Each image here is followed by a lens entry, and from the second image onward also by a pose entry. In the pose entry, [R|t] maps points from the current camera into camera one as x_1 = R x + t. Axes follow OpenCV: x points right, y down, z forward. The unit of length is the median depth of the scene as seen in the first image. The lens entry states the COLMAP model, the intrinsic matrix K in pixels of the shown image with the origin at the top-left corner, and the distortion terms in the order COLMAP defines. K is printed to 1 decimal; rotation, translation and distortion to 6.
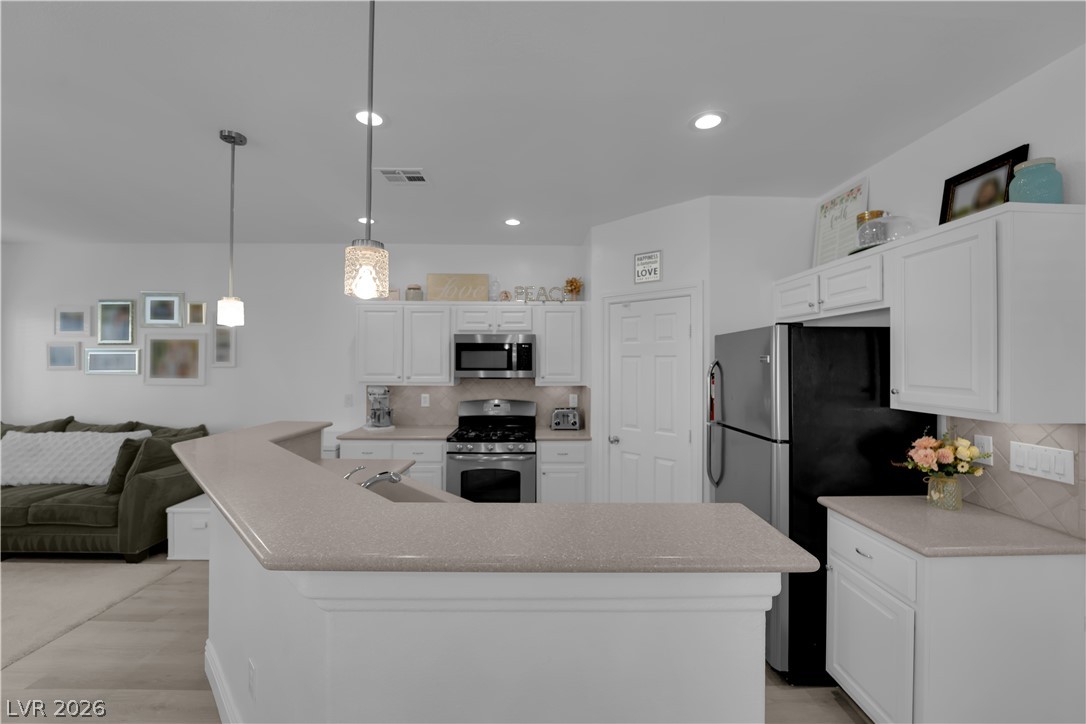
lens RADIAL K [[436.2, 0, 544.9], [0, 436.2, 357.9], [0, 0, 1]] dist [-0.010049, -0.003502]
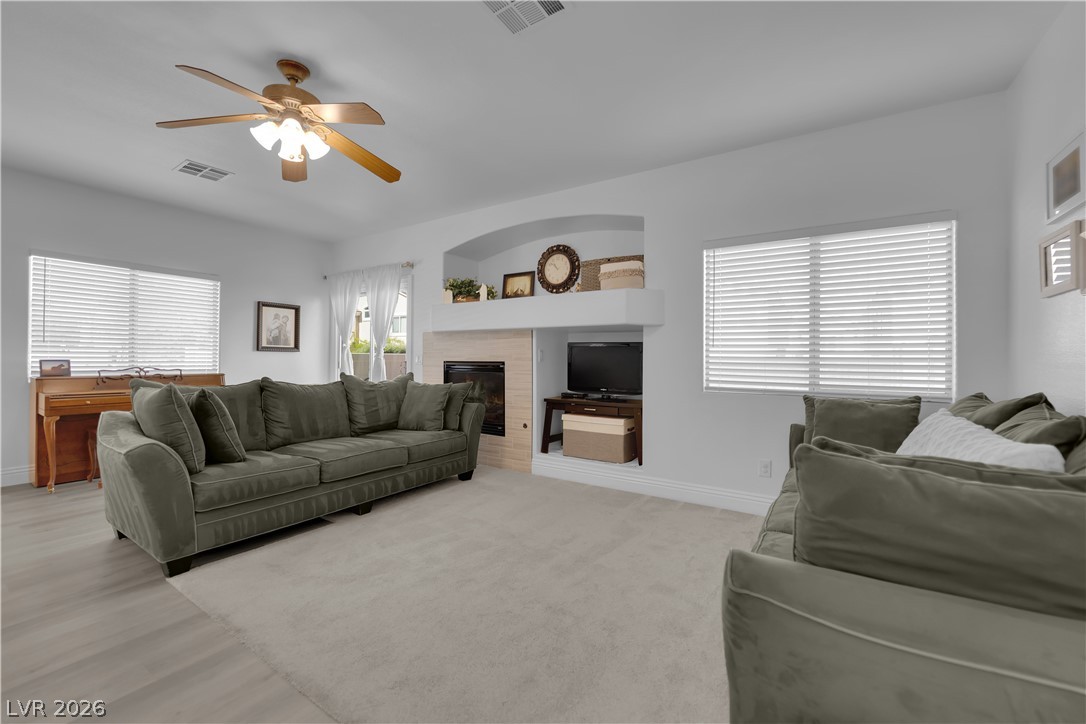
lens RADIAL K [[436.2, 0, 544.9], [0, 436.2, 357.9], [0, 0, 1]] dist [-0.010049, -0.003502]
pose [[-0.554368, -0.008700, -0.832226, -0.539624], [-0.003378, 0.999961, -0.008203, 0.119964], [0.832265, -0.001736, -0.554376, 0.944676]]
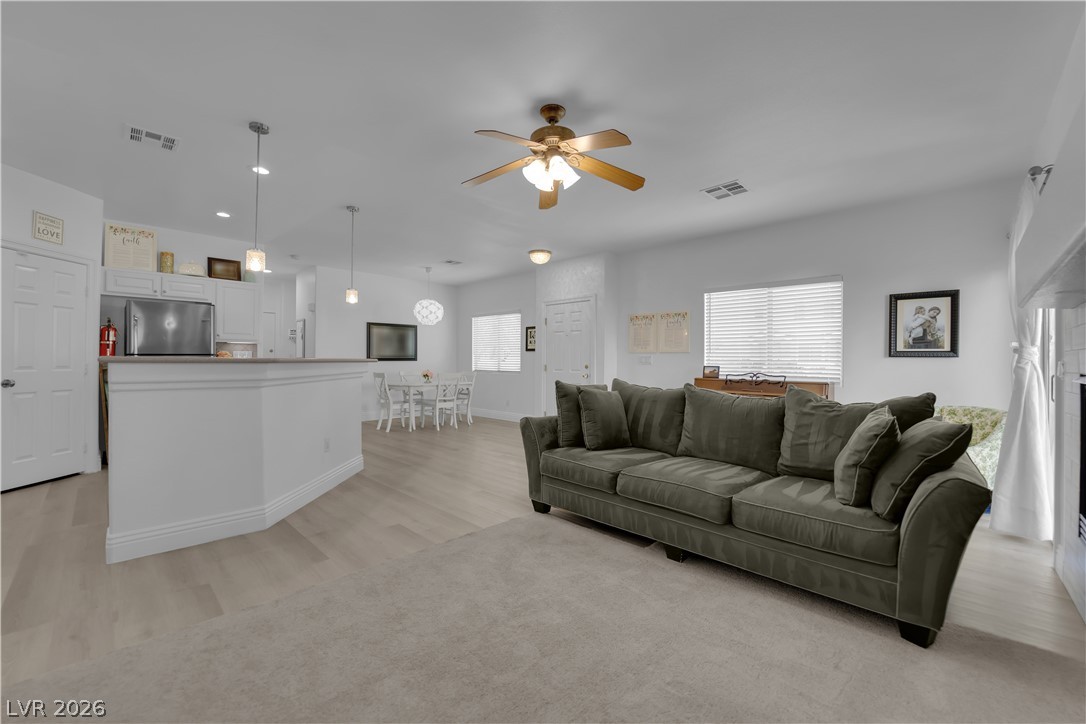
lens RADIAL K [[436.2, 0, 544.9], [0, 436.2, 357.9], [0, 0, 1]] dist [-0.010049, -0.003502]
pose [[-0.705411, -0.004965, 0.708781, -1.397966], [-0.016738, 0.999813, -0.009655, 0.116323], [-0.708600, -0.018674, -0.705363, 0.799622]]
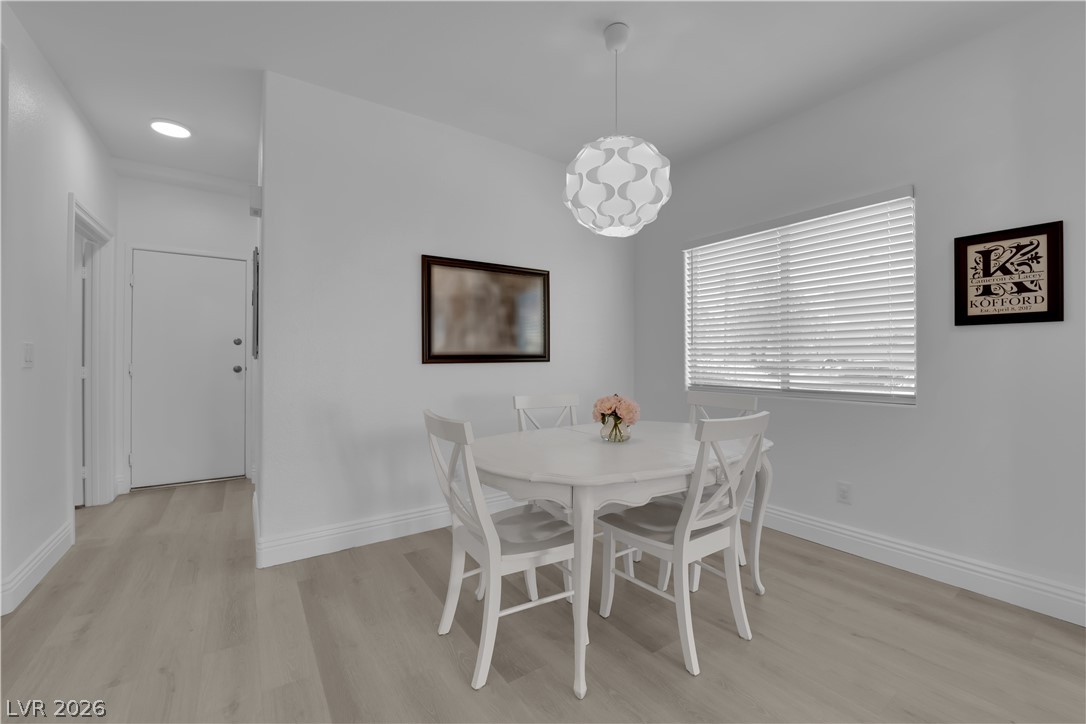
lens RADIAL K [[436.2, 0, 544.9], [0, 436.2, 357.9], [0, 0, 1]] dist [-0.010049, -0.003502]
pose [[-0.555069, -0.001708, 0.831802, 0.026926], [-0.010299, 0.999935, -0.004819, 0.116785], [-0.831740, -0.011242, -0.555051, 0.134197]]
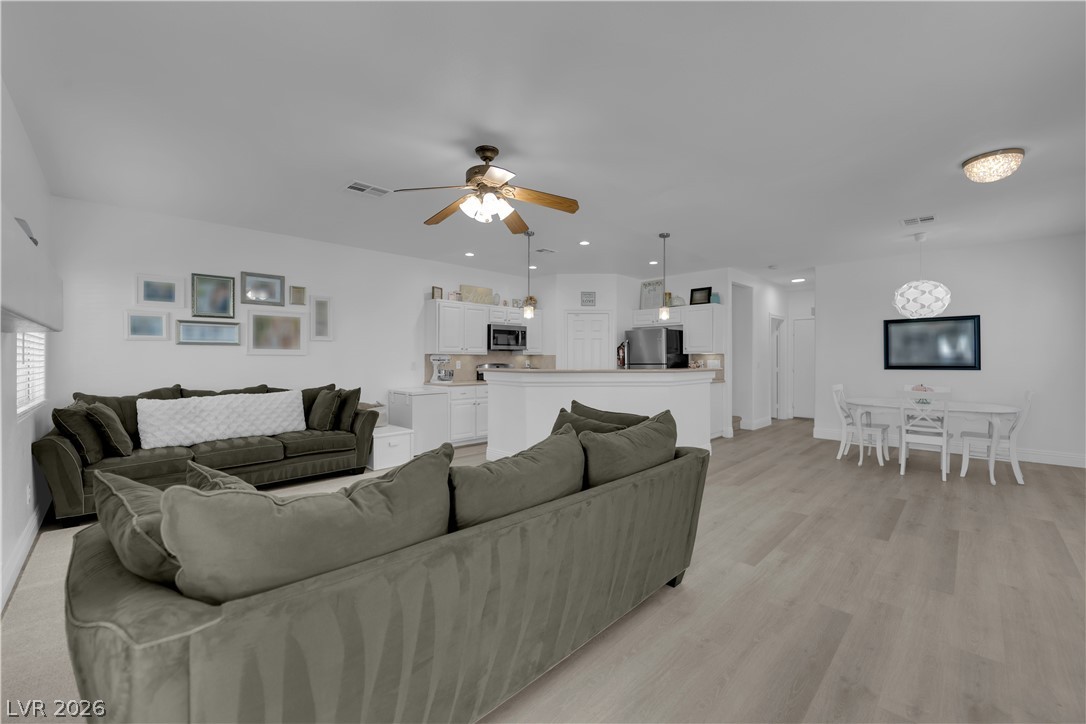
lens RADIAL K [[436.2, 0, 544.9], [0, 436.2, 357.9], [0, 0, 1]] dist [-0.010049, -0.003502]
pose [[0.717398, -0.004443, 0.696650, -1.373219], [-0.003169, 0.999949, 0.009640, 0.067690], [-0.696657, -0.009123, 0.717347, -0.415021]]
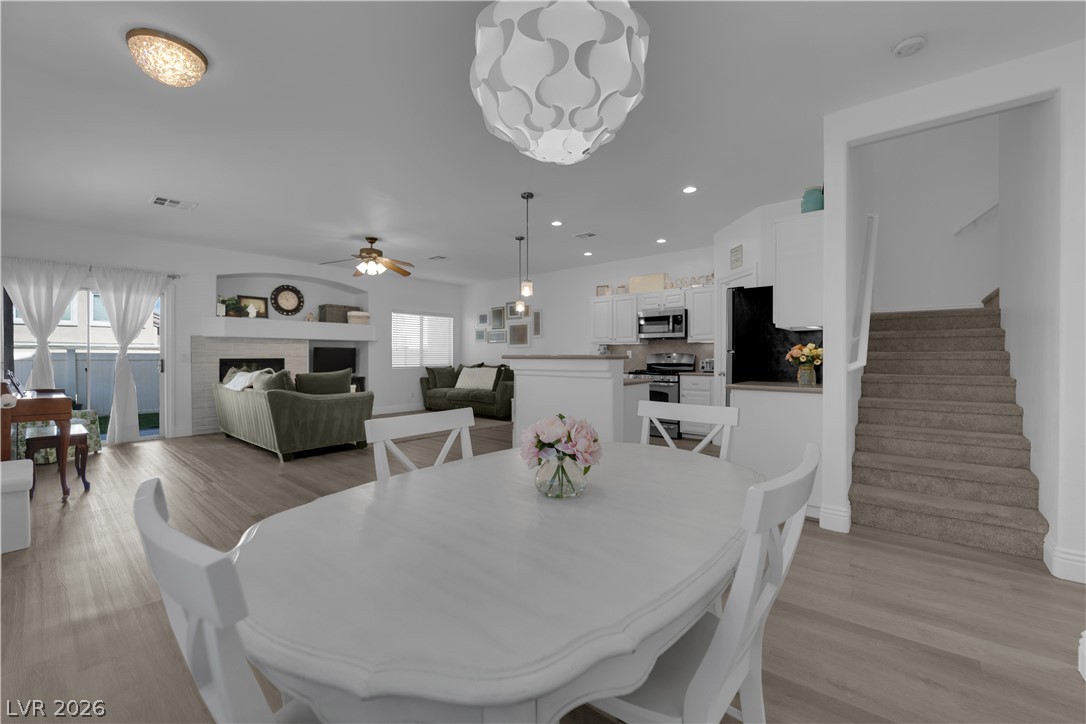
lens RADIAL K [[436.2, 0, 544.9], [0, 436.2, 357.9], [0, 0, 1]] dist [-0.010049, -0.003502]
pose [[0.754313, -0.001367, -0.656513, 0.674599], [0.008566, 0.999933, 0.007761, 0.114114], [0.656459, -0.011478, 0.754275, -0.535917]]
